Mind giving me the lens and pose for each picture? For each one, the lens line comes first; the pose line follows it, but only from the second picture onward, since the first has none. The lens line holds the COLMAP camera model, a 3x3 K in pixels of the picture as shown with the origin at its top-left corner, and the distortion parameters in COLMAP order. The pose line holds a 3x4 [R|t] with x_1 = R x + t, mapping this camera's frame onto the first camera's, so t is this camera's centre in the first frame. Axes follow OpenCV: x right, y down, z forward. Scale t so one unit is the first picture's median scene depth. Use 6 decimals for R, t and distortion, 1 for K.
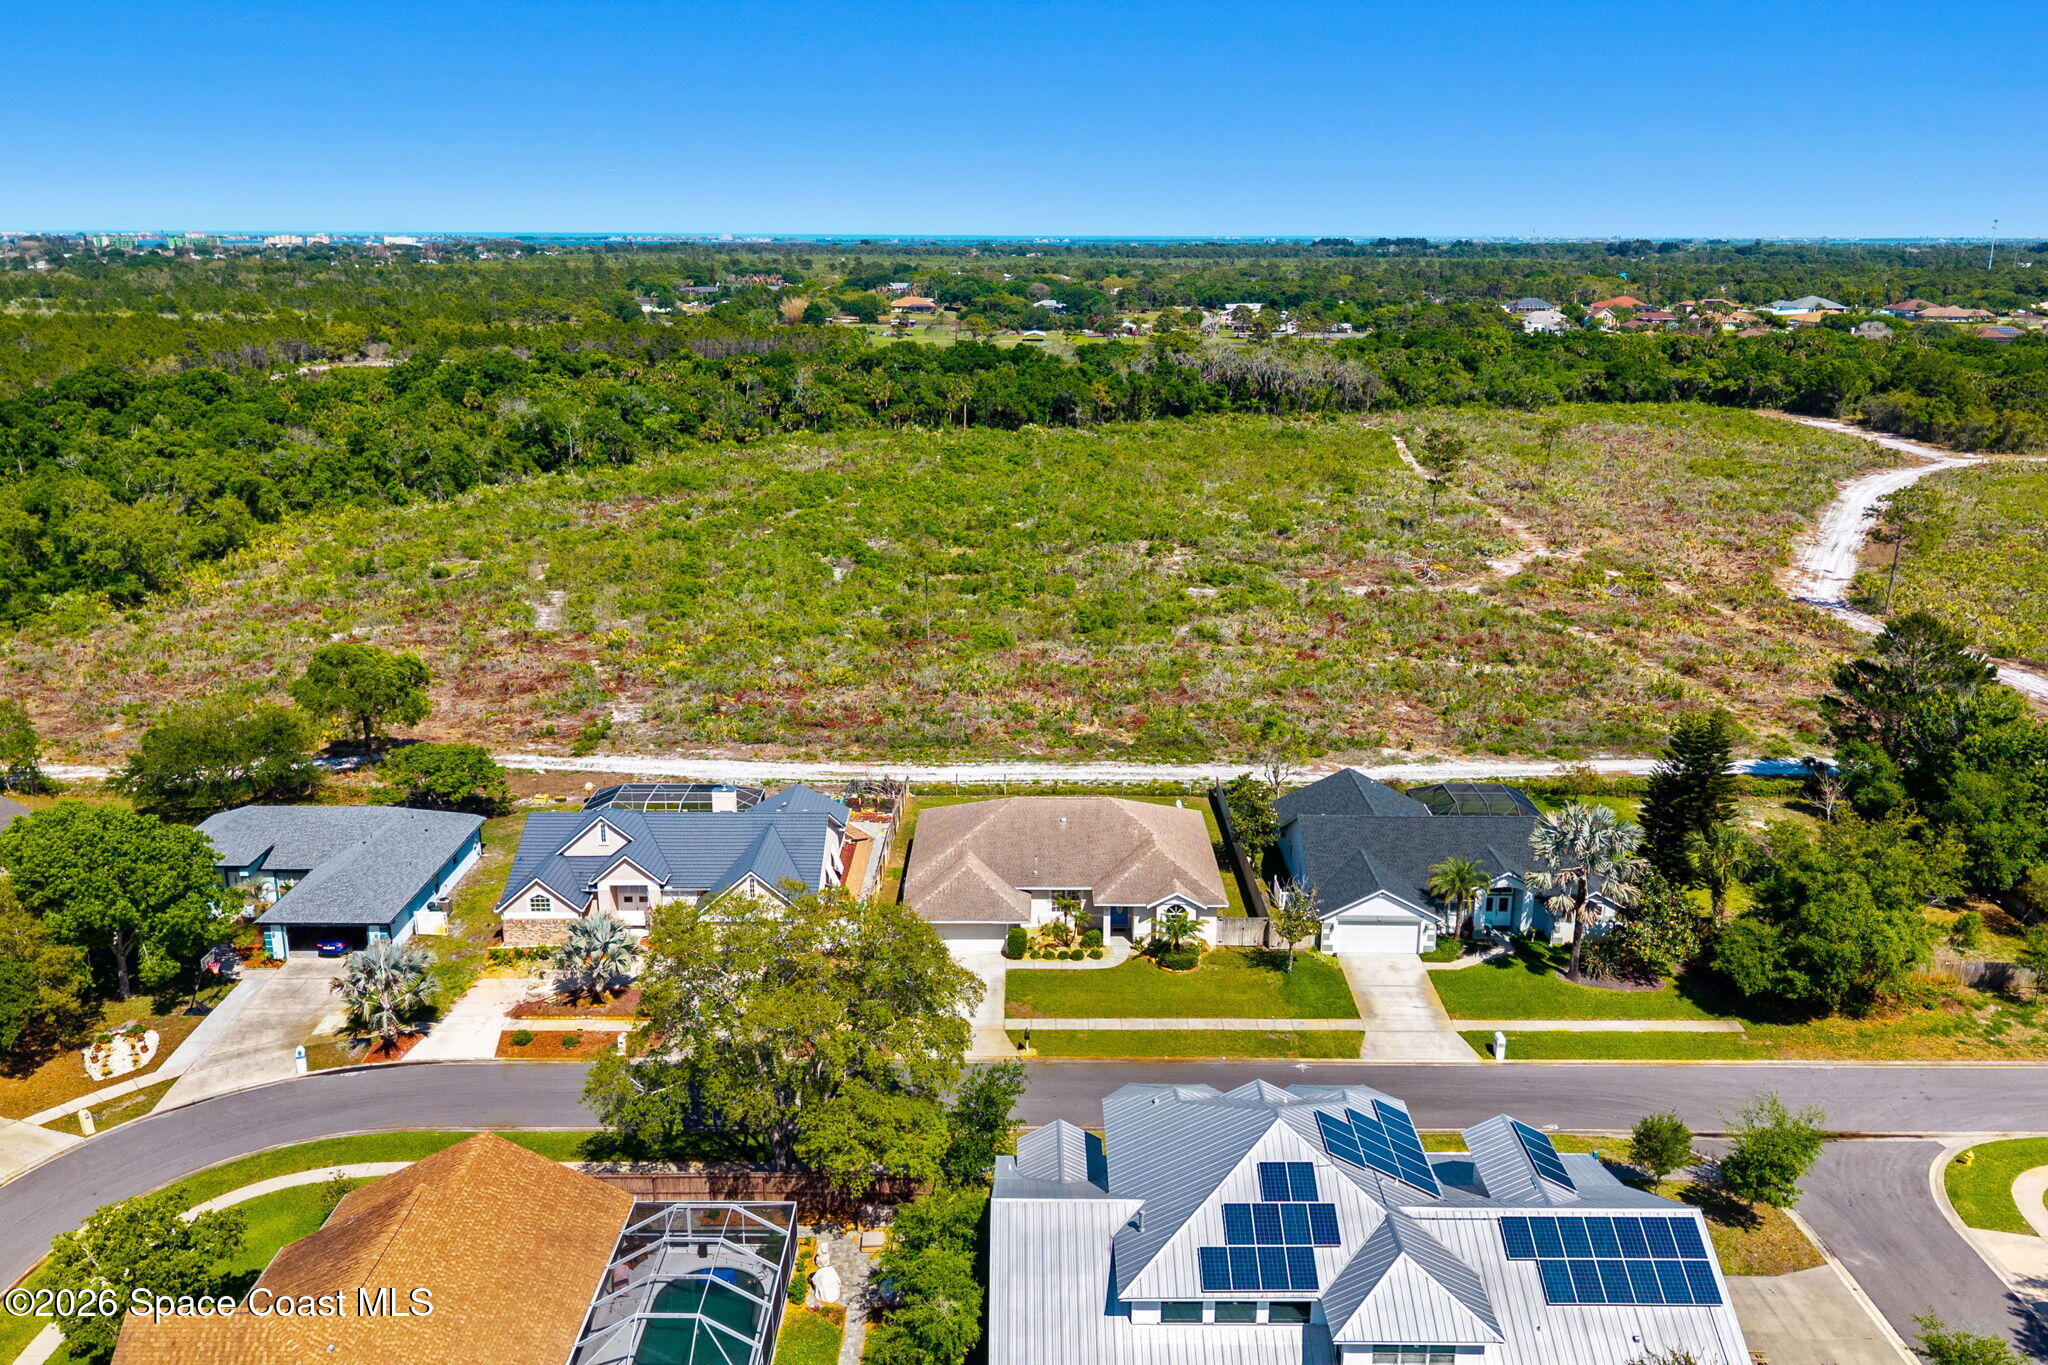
lens RADIAL K [[1622.3, 0, 1024.0], [0, 1622.3, 682.5], [0, 0, 1]] dist [-0.000217, 0.001717]
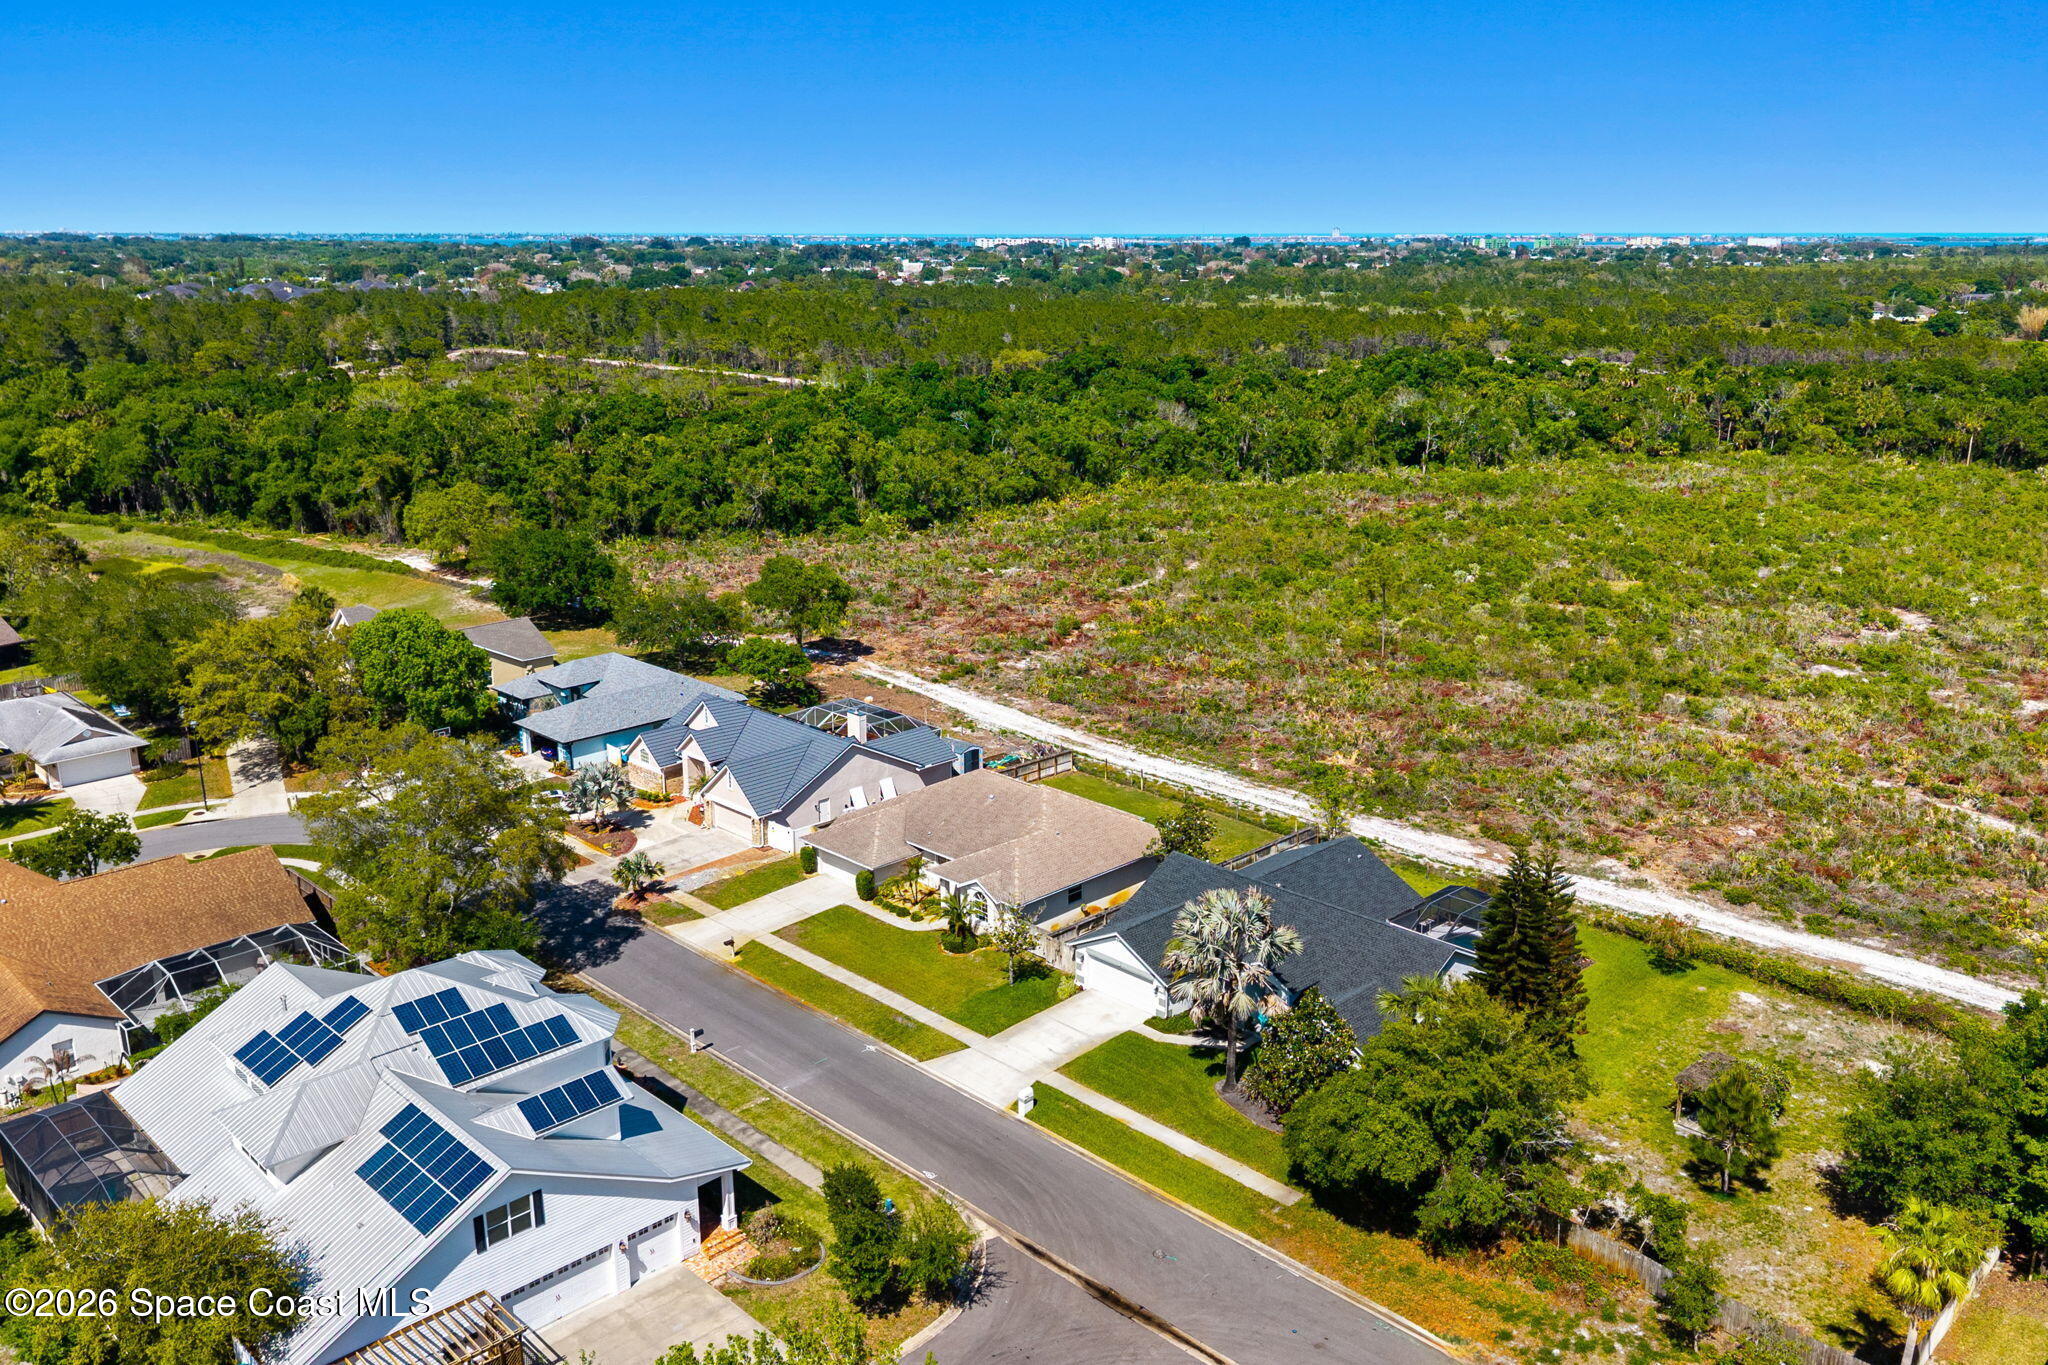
lens RADIAL K [[1648.9, 0, 1024.0], [0, 1648.9, 682.5], [0, 0, 1]] dist [0.027383, -0.004450]
pose [[0.704408, 0.185543, -0.685116, 0.866493], [-0.188099, 0.979516, 0.071876, -0.077136], [0.684418, 0.078240, 0.724880, 0.283095]]
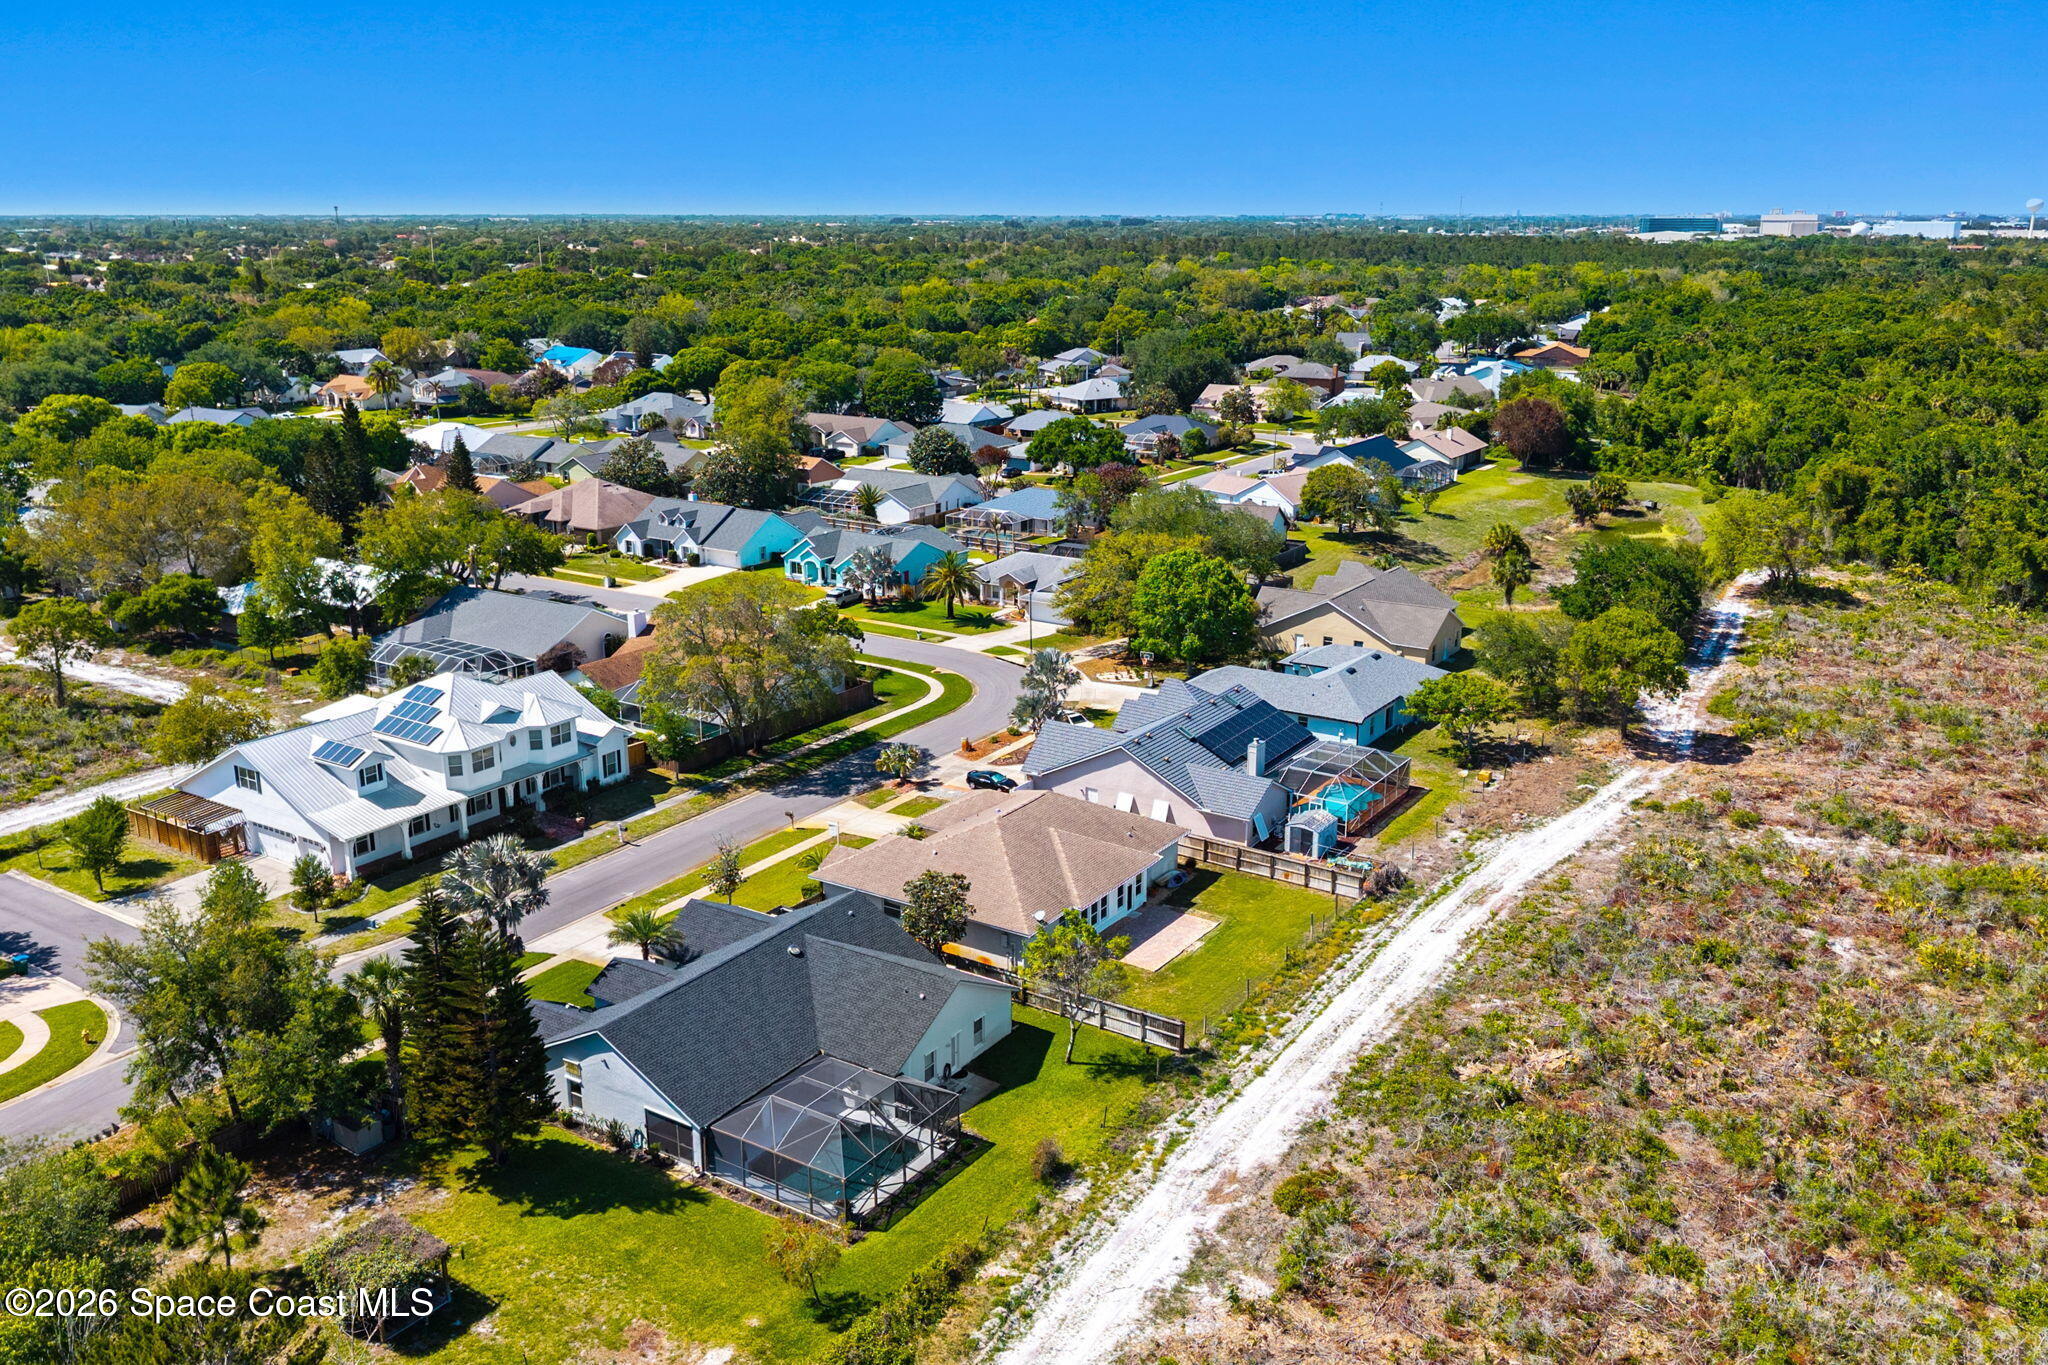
lens RADIAL K [[1648.9, 0, 1024.0], [0, 1648.9, 682.5], [0, 0, 1]] dist [0.027383, -0.004450]
pose [[-0.546136, 0.230432, -0.805380, 0.936126], [-0.227592, 0.884443, 0.407385, -0.462020], [0.806187, 0.405786, -0.430582, 1.640648]]
